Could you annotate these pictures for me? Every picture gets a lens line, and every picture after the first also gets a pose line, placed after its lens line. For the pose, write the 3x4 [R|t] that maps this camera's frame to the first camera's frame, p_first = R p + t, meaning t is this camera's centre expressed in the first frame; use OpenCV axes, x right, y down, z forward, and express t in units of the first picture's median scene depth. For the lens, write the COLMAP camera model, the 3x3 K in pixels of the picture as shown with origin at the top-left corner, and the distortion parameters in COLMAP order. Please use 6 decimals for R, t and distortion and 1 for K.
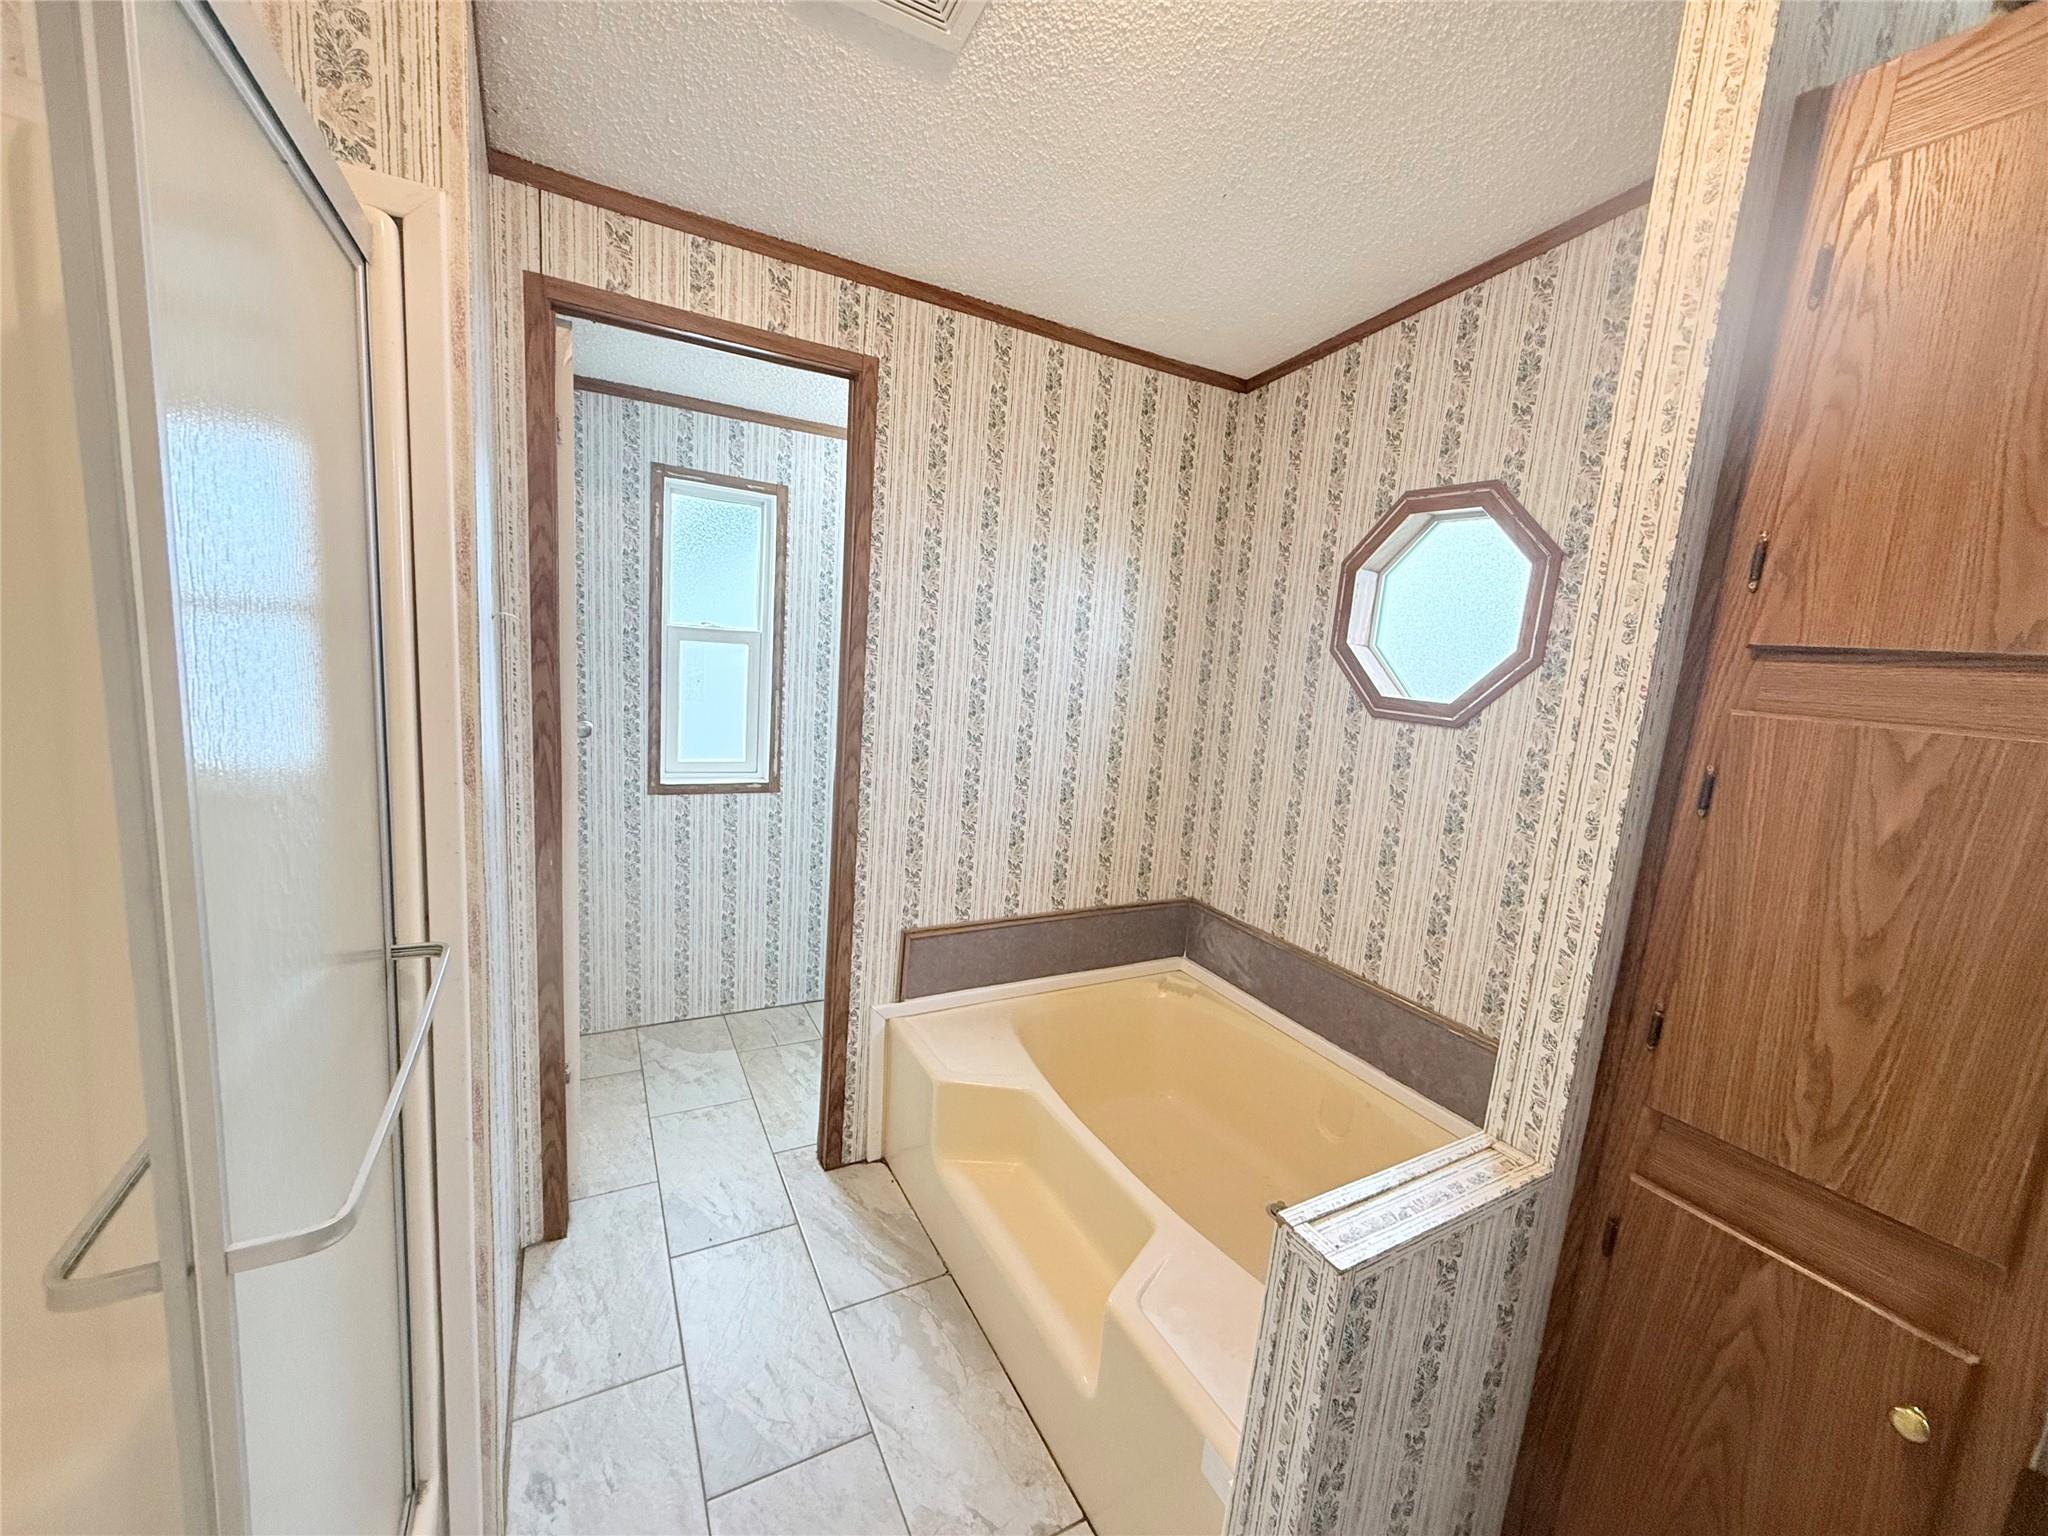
lens RADIAL K [[814.1, 0, 1021.9], [0, 814.1, 767.7], [0, 0, 1]] dist [-0.003224, 0.001564]
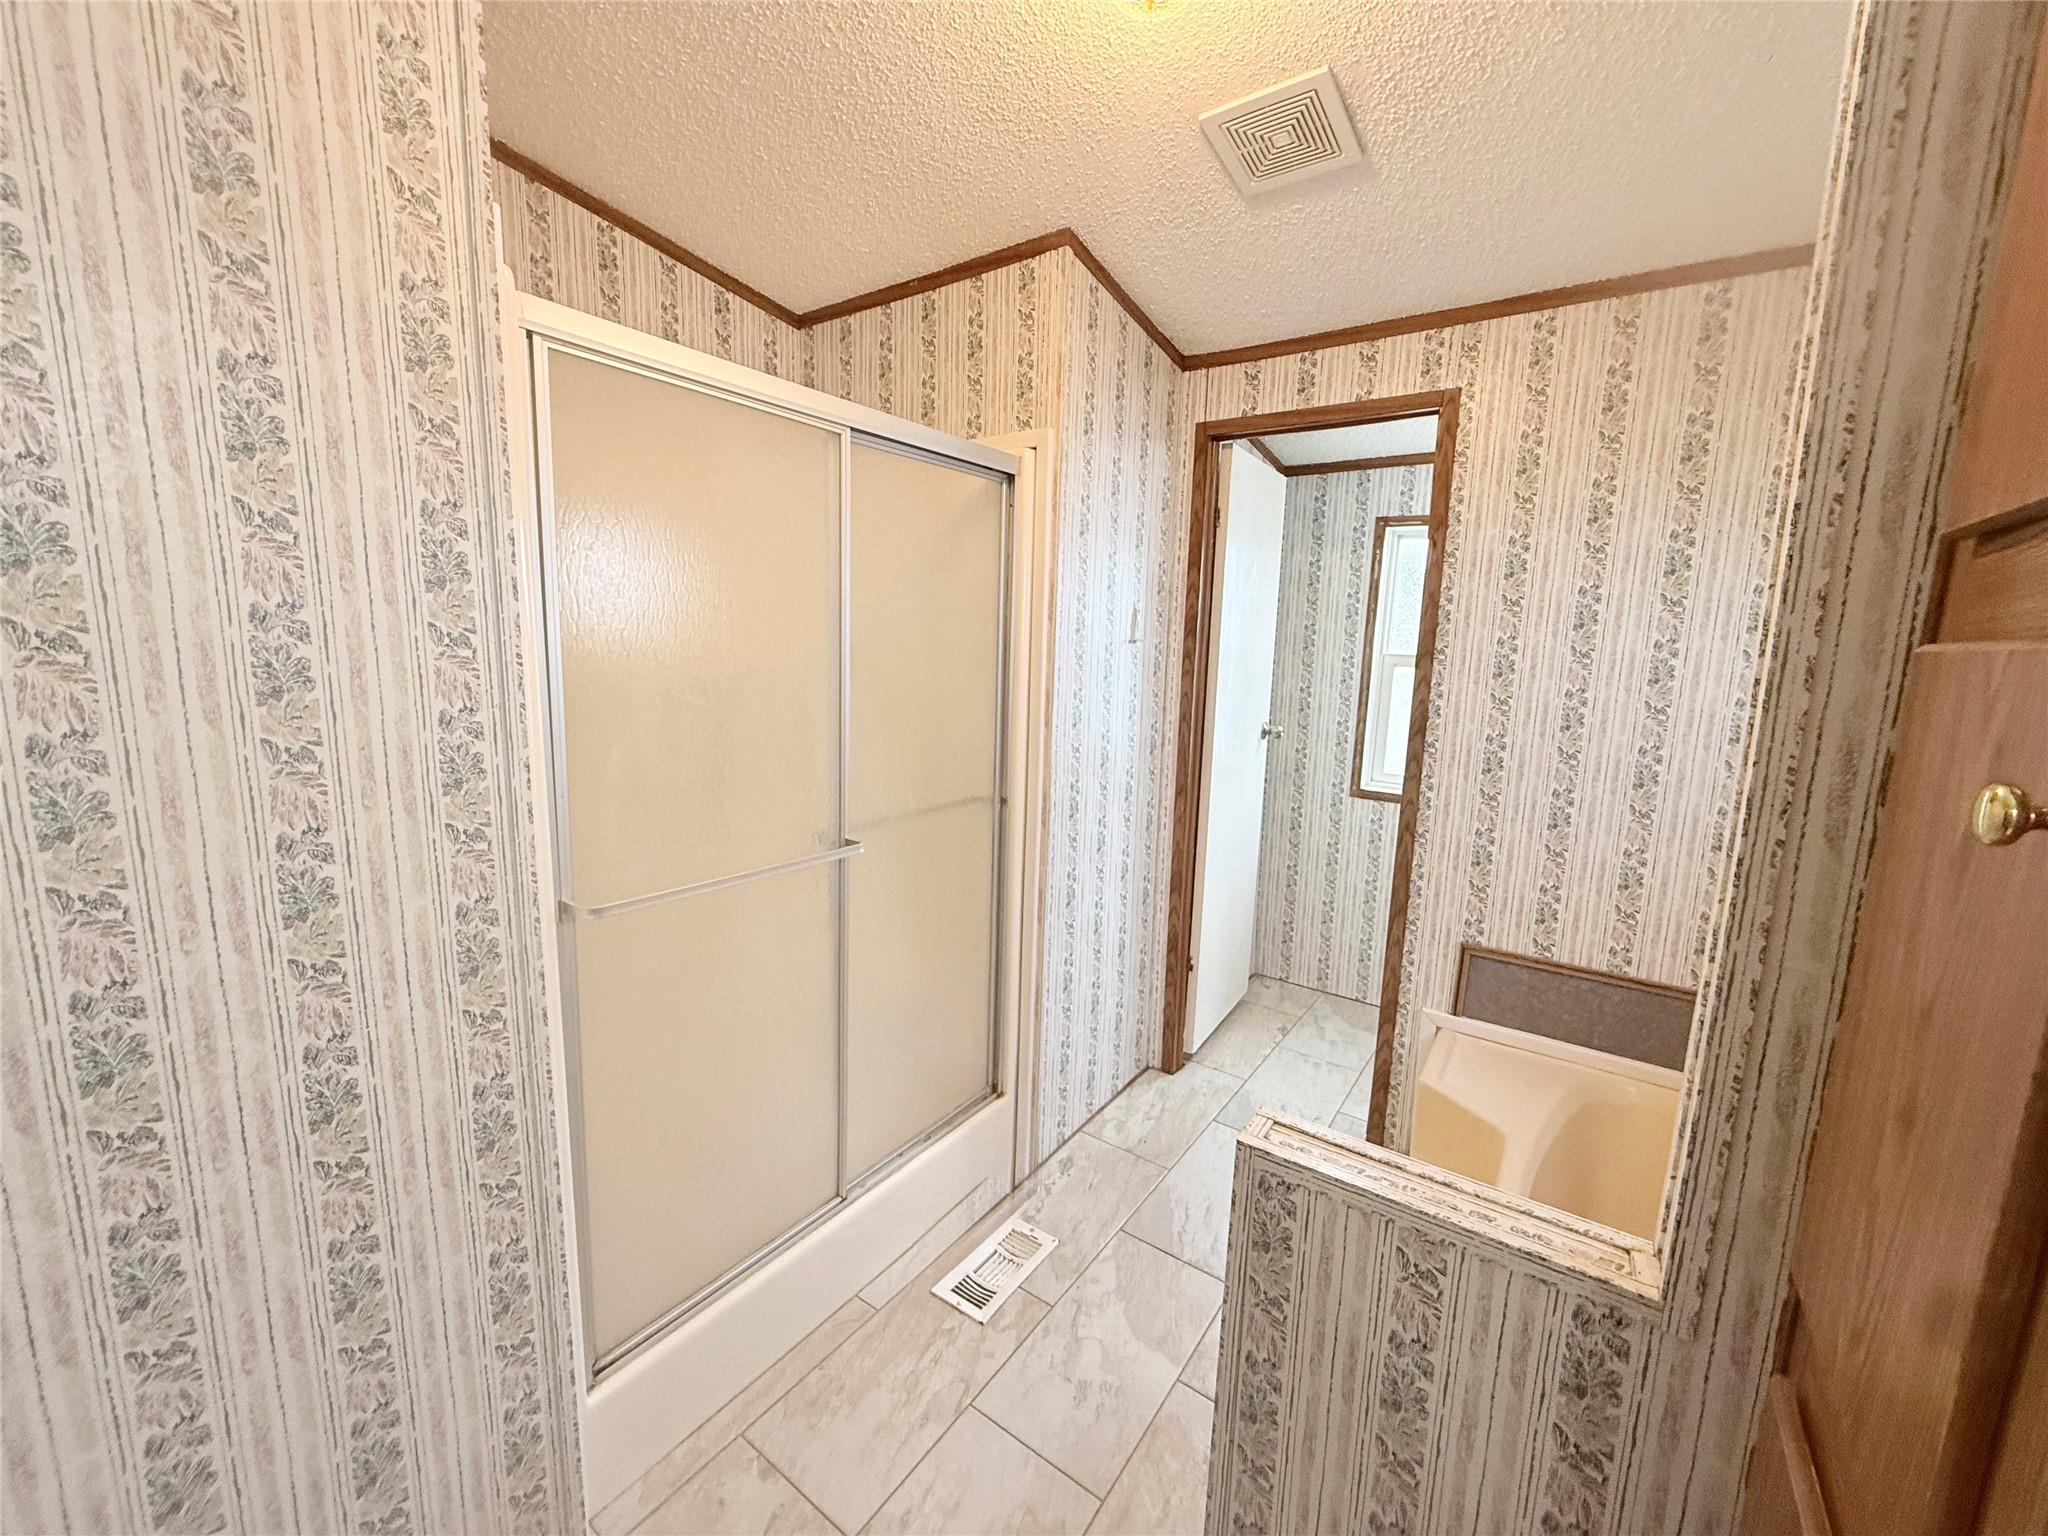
lens RADIAL K [[814.1, 0, 1018.3], [0, 814.1, 767.3], [0, 0, 1]] dist [-0.003224, 0.001564]
pose [[0.429737, 0.076143, -0.899738, 0.512951], [-0.137777, 0.990300, 0.018001, 0.047084], [0.892381, 0.116227, 0.436059, 0.063700]]
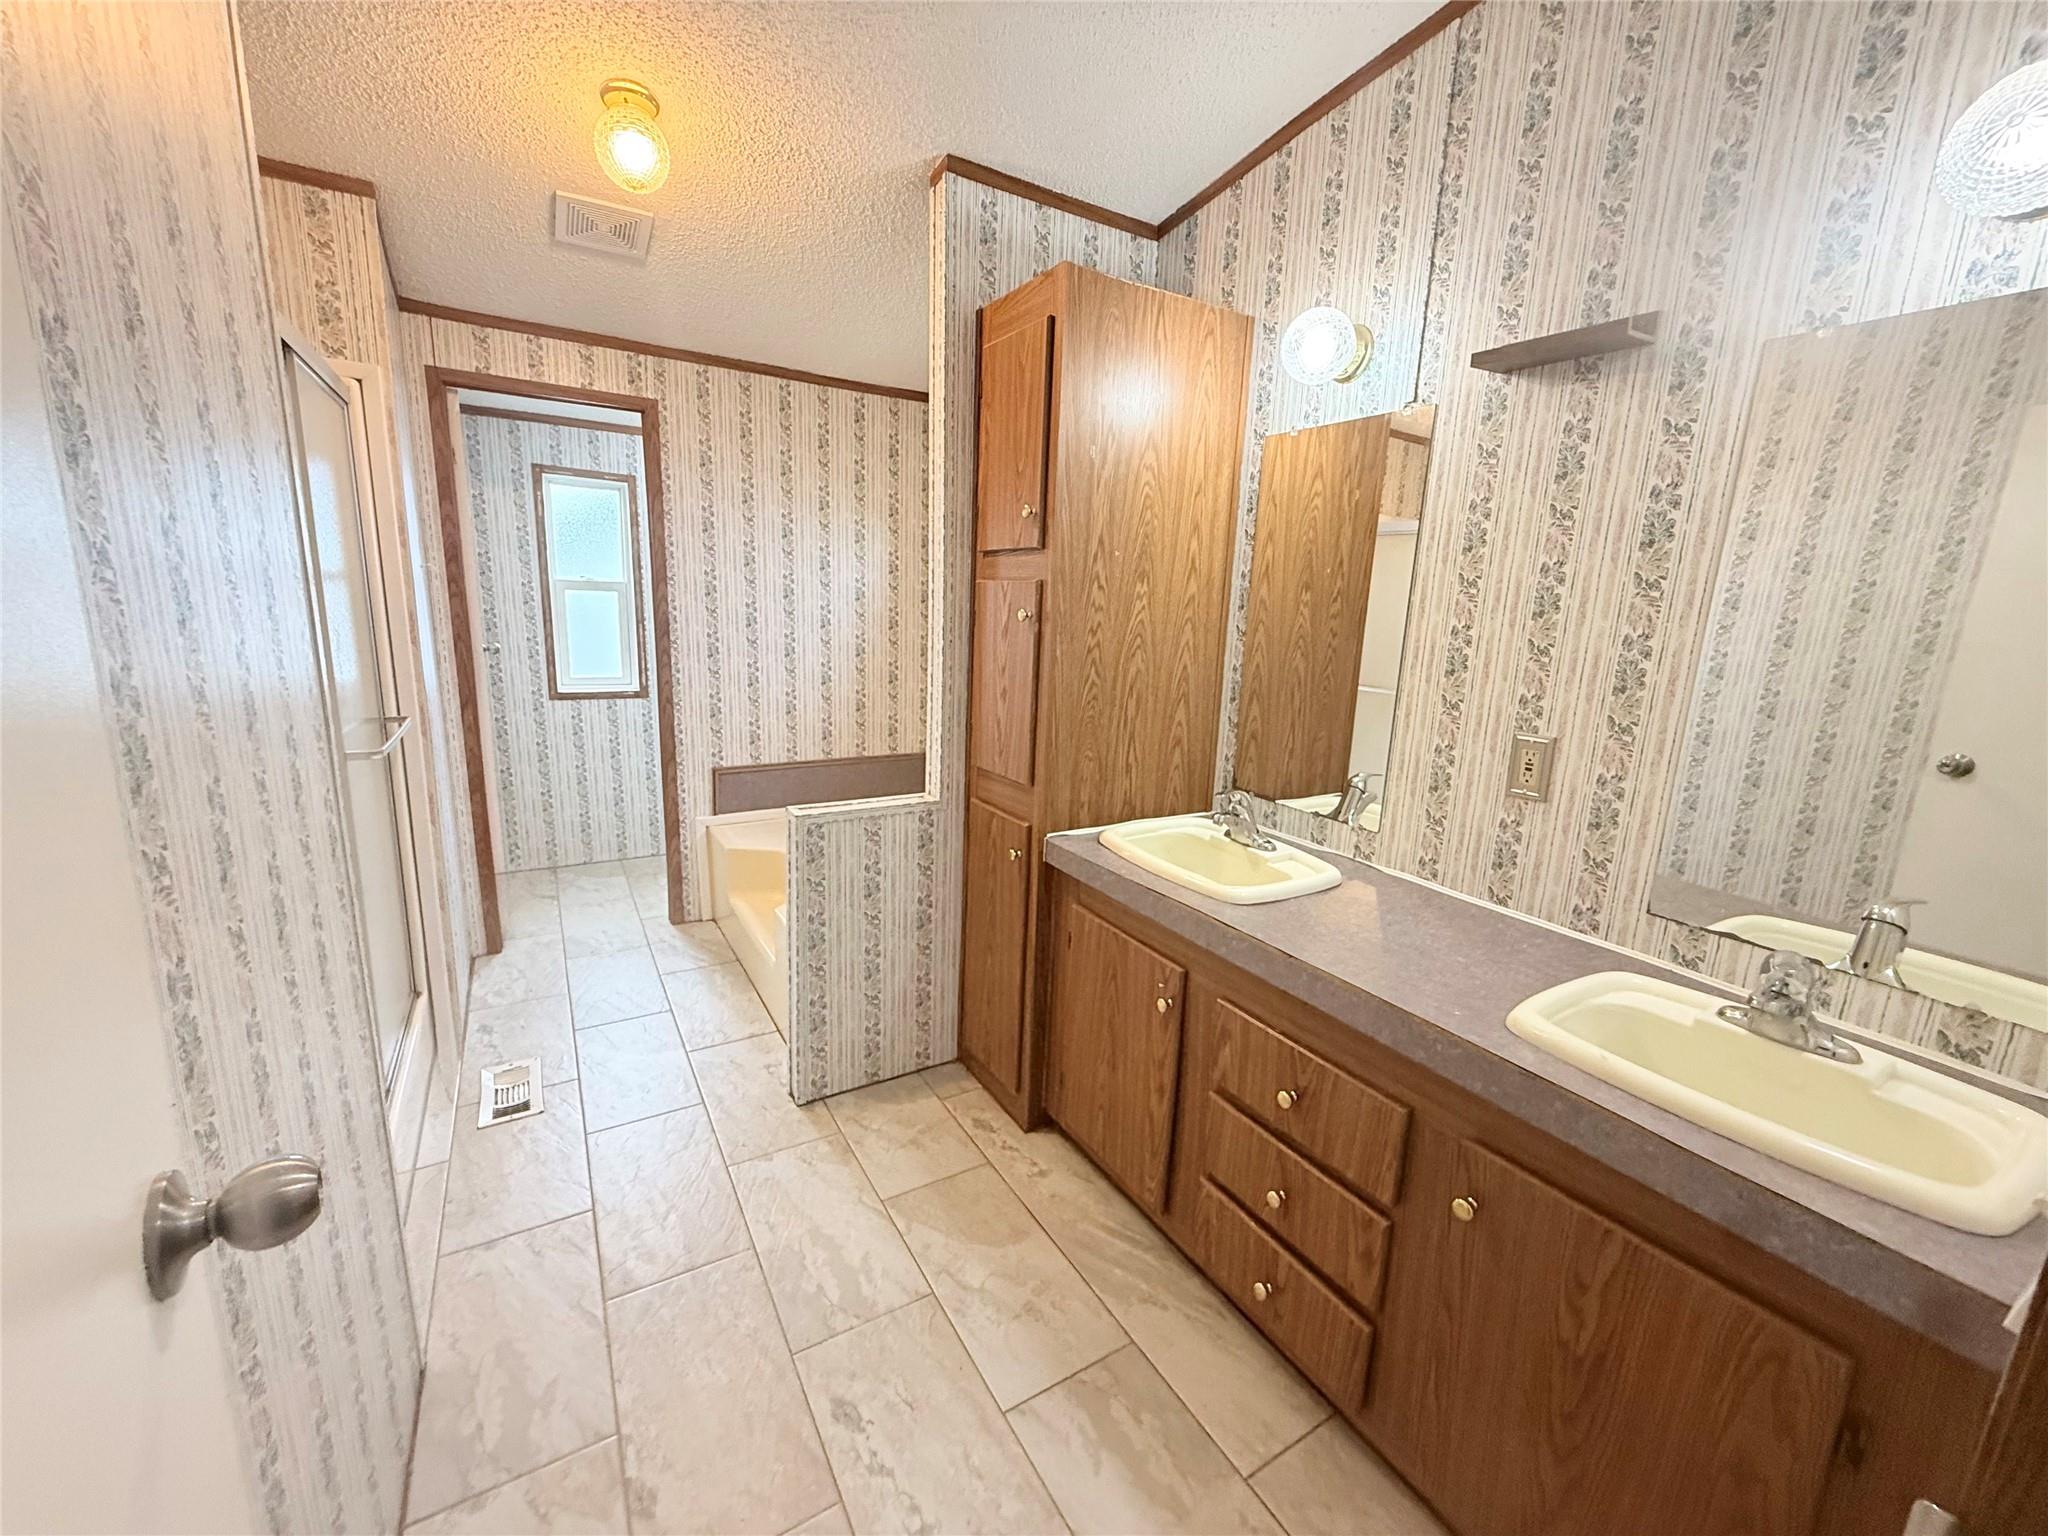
lens RADIAL K [[814.1, 0, 1024.3], [0, 814.1, 769.3], [0, 0, 1]] dist [-0.003224, 0.001564]
pose [[0.998214, -0.048269, 0.035211, 0.405583], [0.046555, 0.997763, 0.047978, 0.161321], [-0.037448, -0.046253, 0.998228, -0.590317]]
